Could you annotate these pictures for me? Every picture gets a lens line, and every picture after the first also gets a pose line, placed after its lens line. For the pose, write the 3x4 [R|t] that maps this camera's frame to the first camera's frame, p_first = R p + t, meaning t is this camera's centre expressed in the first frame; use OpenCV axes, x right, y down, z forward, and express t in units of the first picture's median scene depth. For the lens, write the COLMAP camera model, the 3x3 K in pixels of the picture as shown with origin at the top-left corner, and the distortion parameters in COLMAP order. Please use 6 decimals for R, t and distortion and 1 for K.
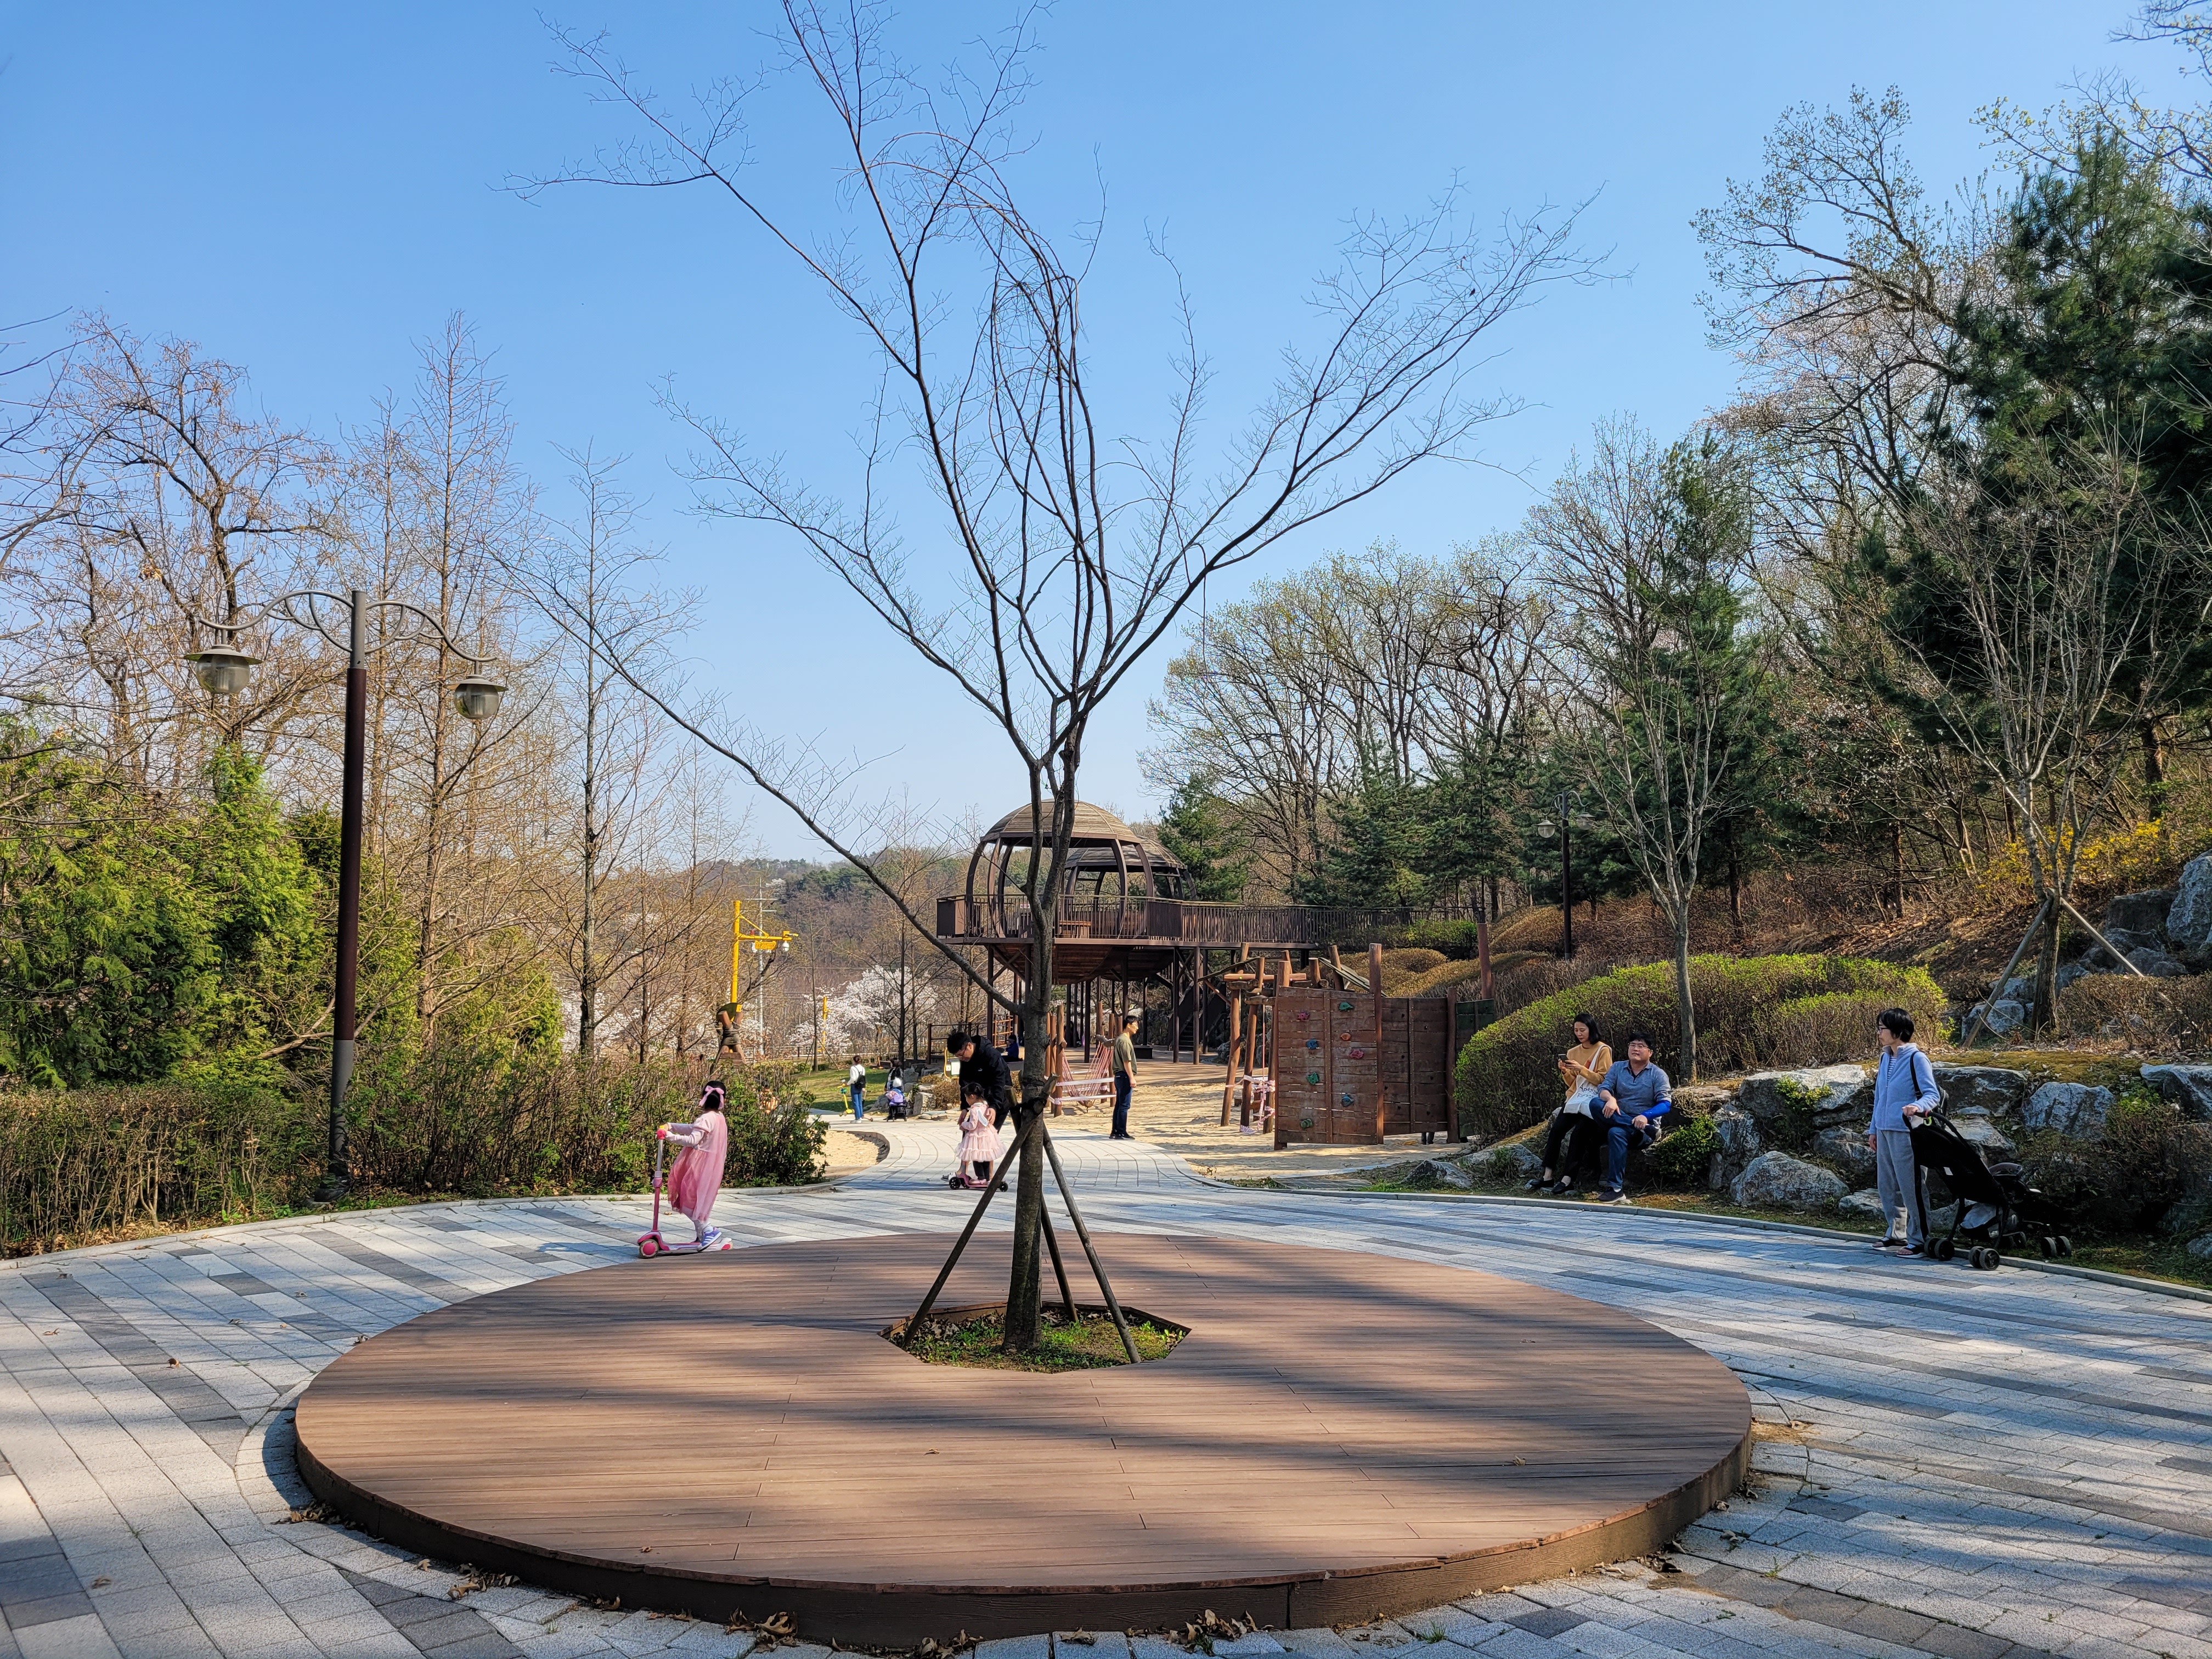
lens RADIAL K [[1650.3, 0, 1100.3], [0, 1650.3, 837.8], [0, 0, 1]] dist [0.054388, -0.036121]
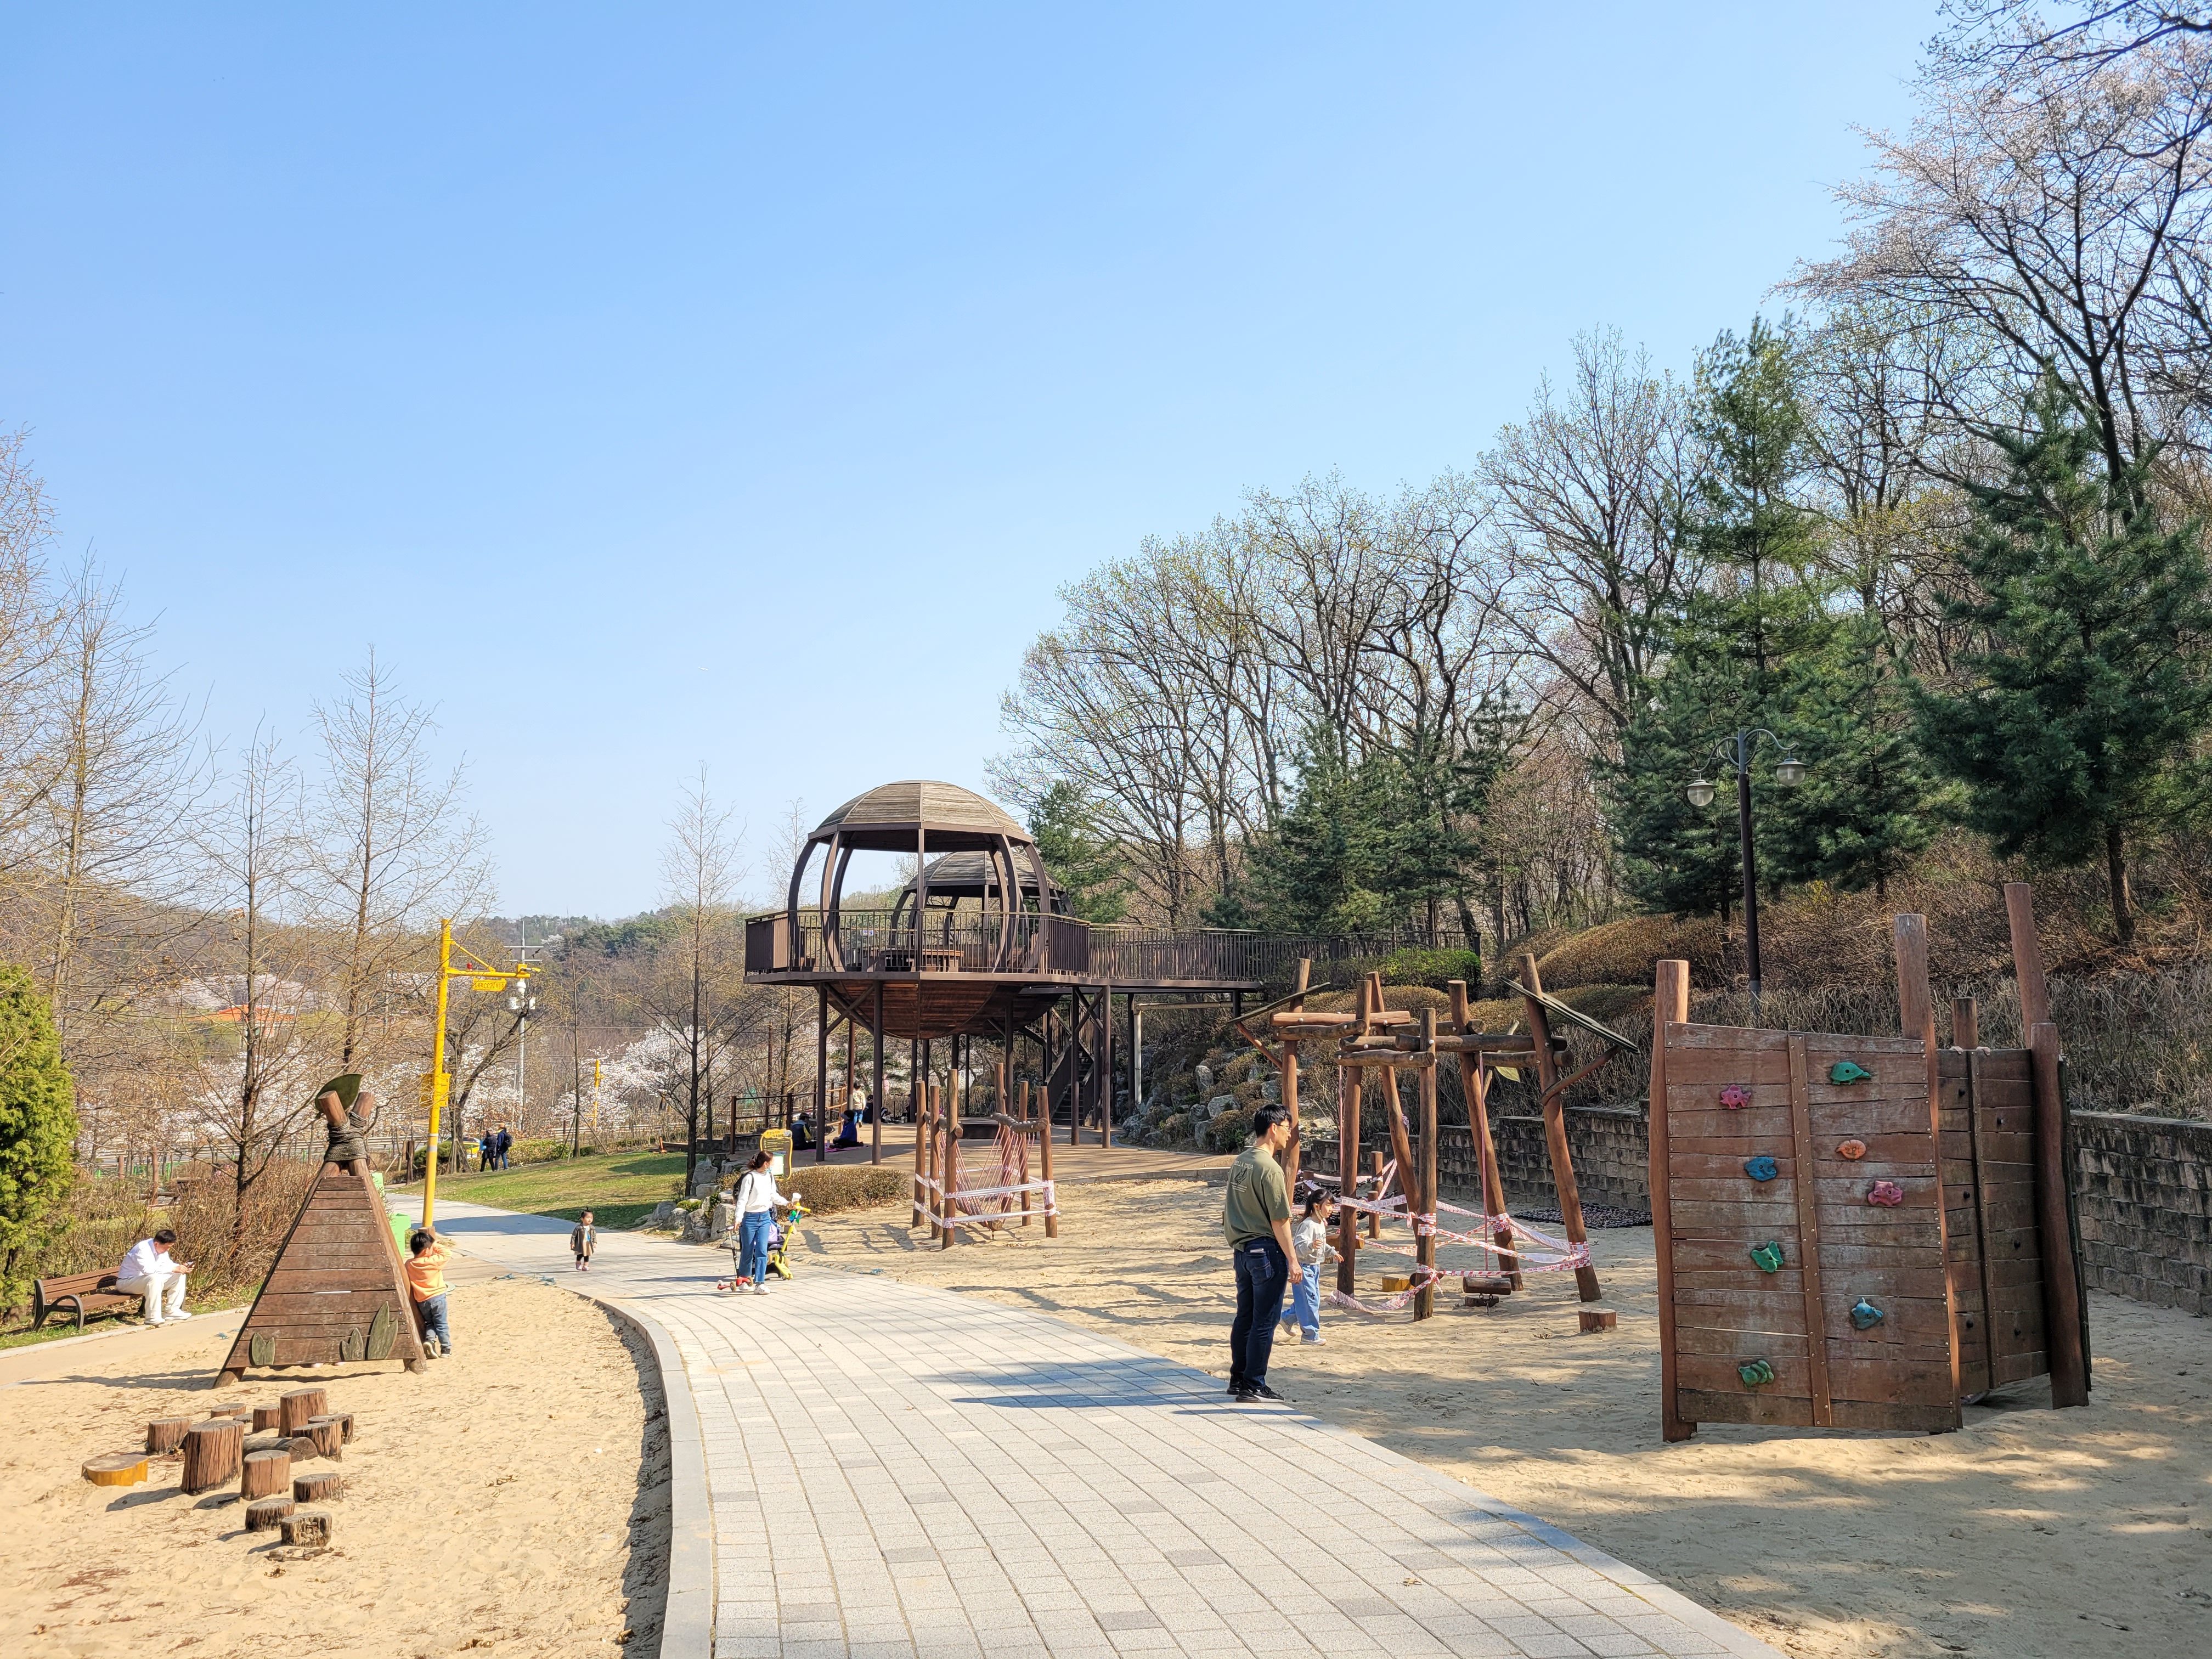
lens RADIAL K [[1650.3, 0, 1100.3], [0, 1650.3, 837.8], [0, 0, 1]] dist [0.054388, -0.036121]
pose [[0.992521, 0.006381, 0.121905, -0.032680], [-0.002095, 0.999376, -0.035257, 0.024839], [-0.122053, 0.034738, 0.991915, 0.257558]]
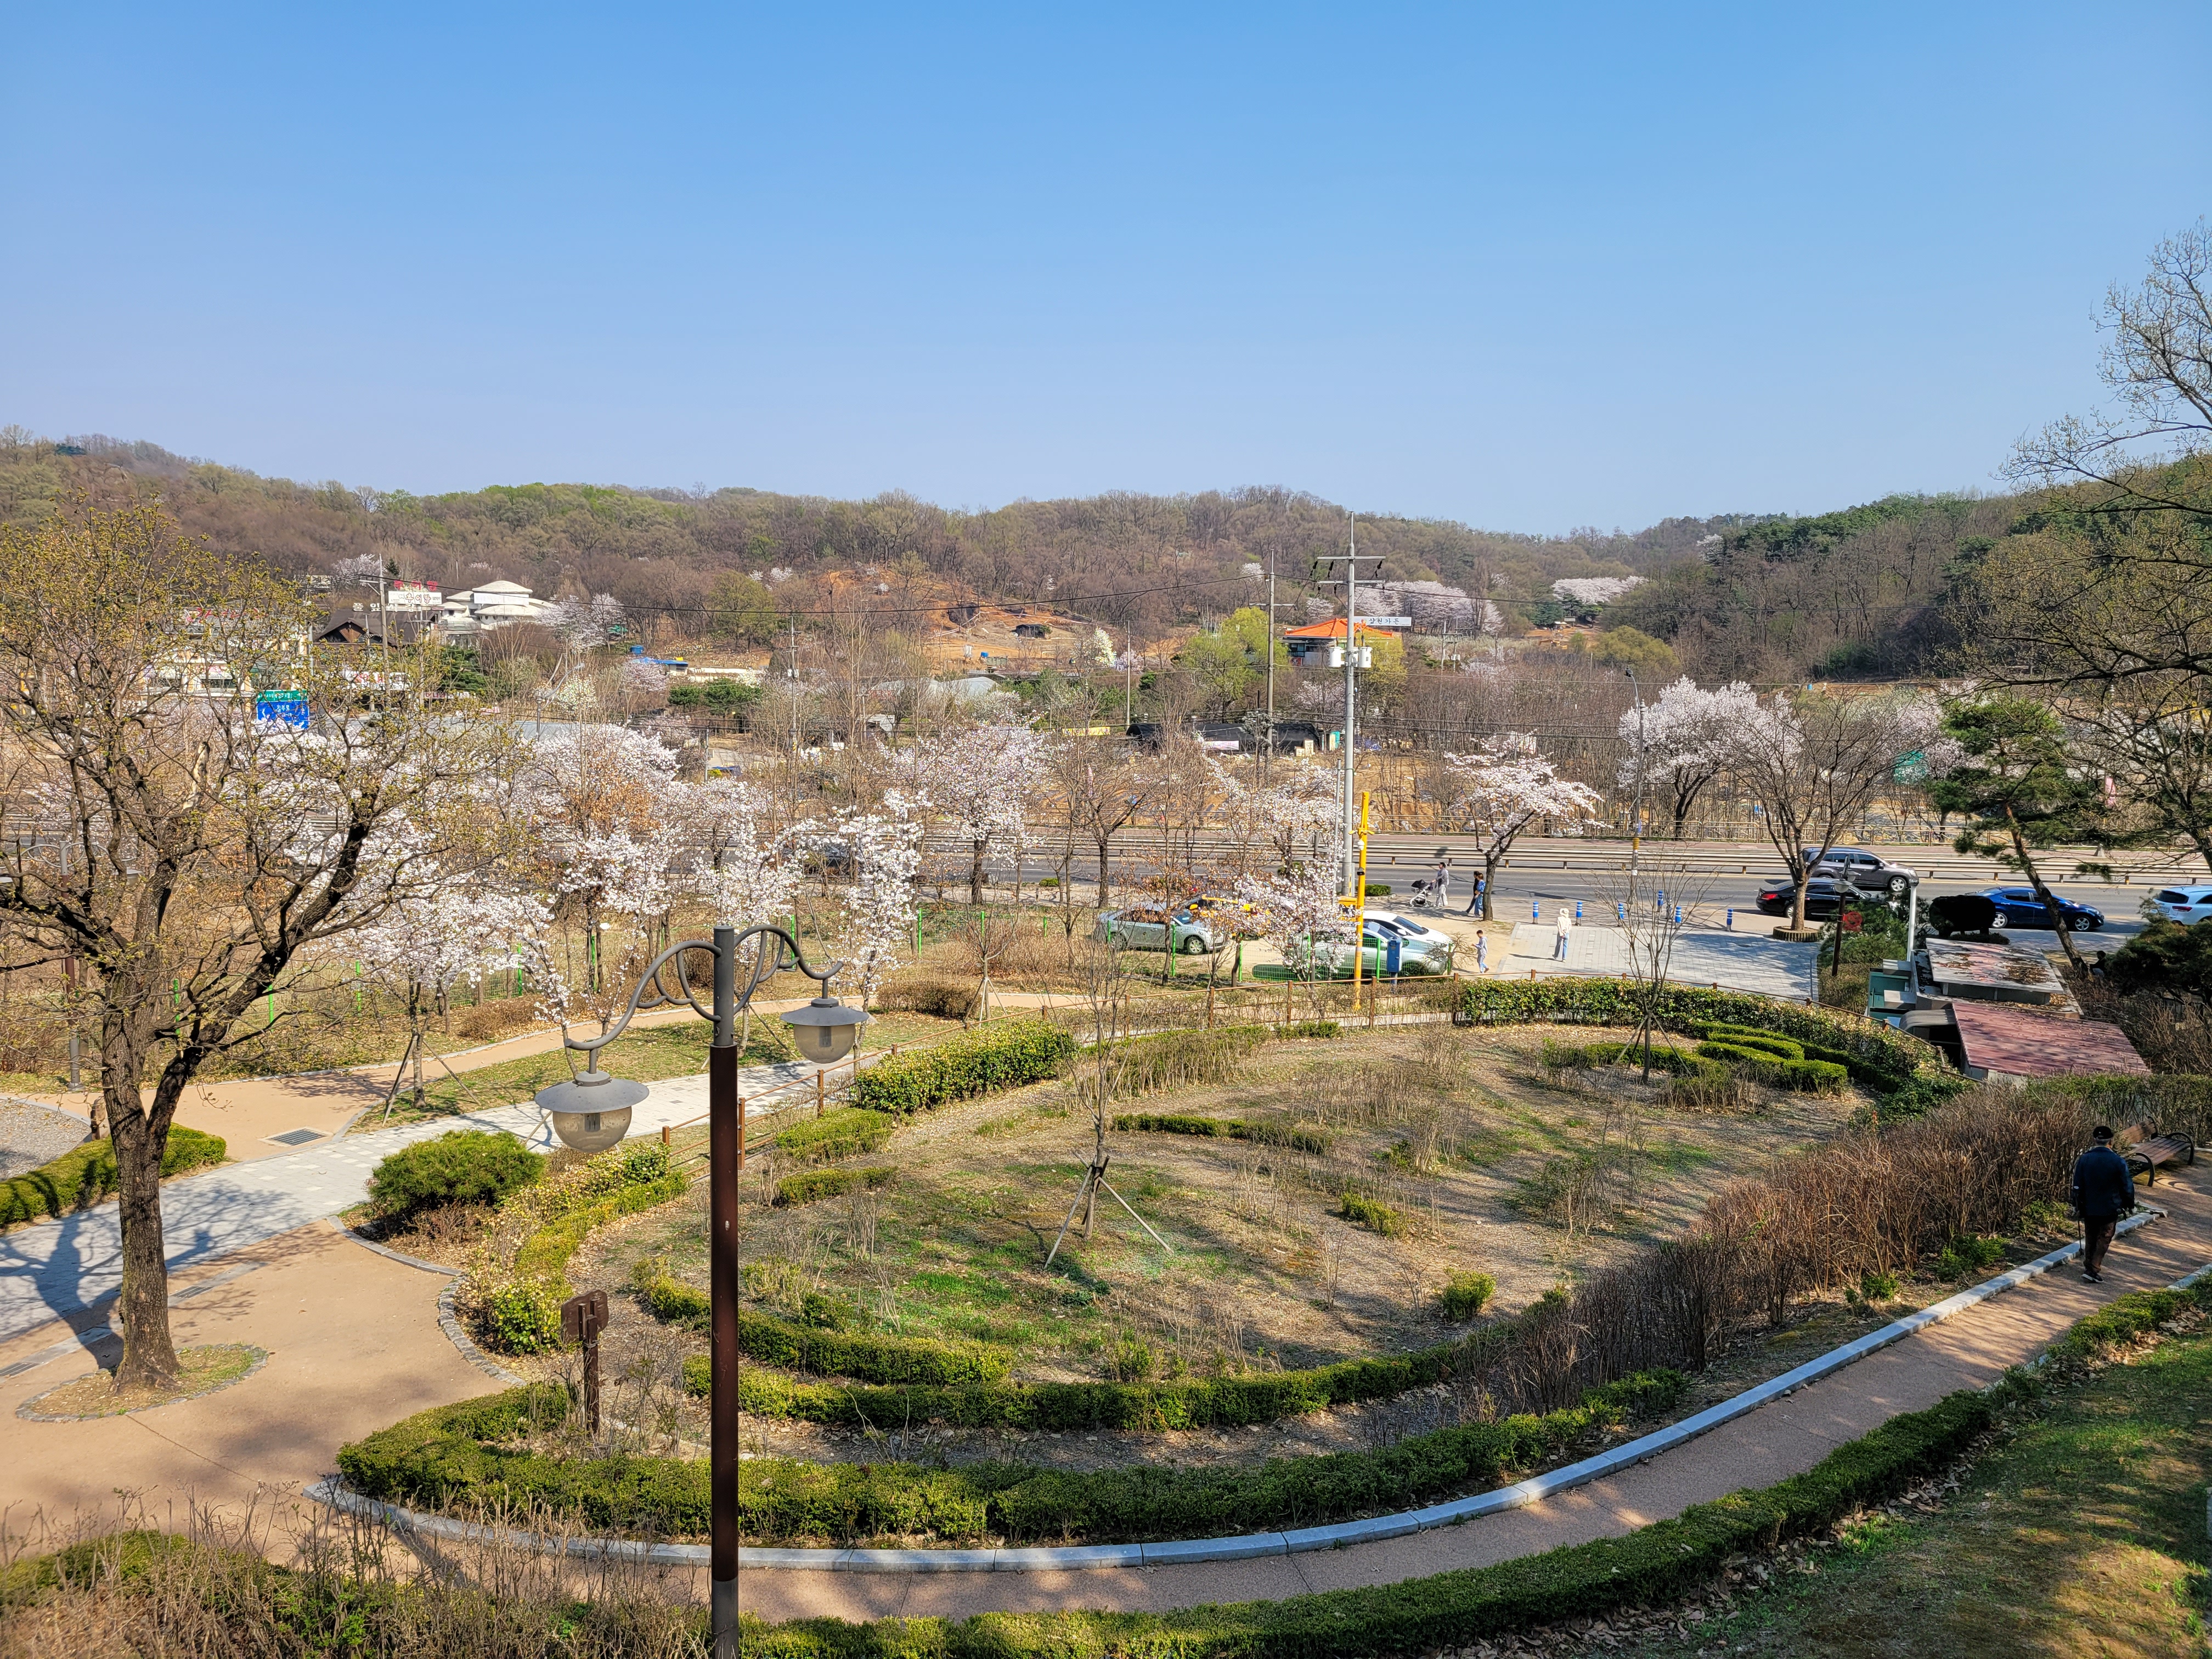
lens RADIAL K [[1650.3, 0, 1100.3], [0, 1650.3, 837.8], [0, 0, 1]] dist [0.054388, -0.036121]
pose [[0.841656, 0.062440, -0.536391, 0.007823], [0.045429, 0.981585, 0.185546, 0.049384], [0.538099, -0.180534, 0.823321, 1.236073]]
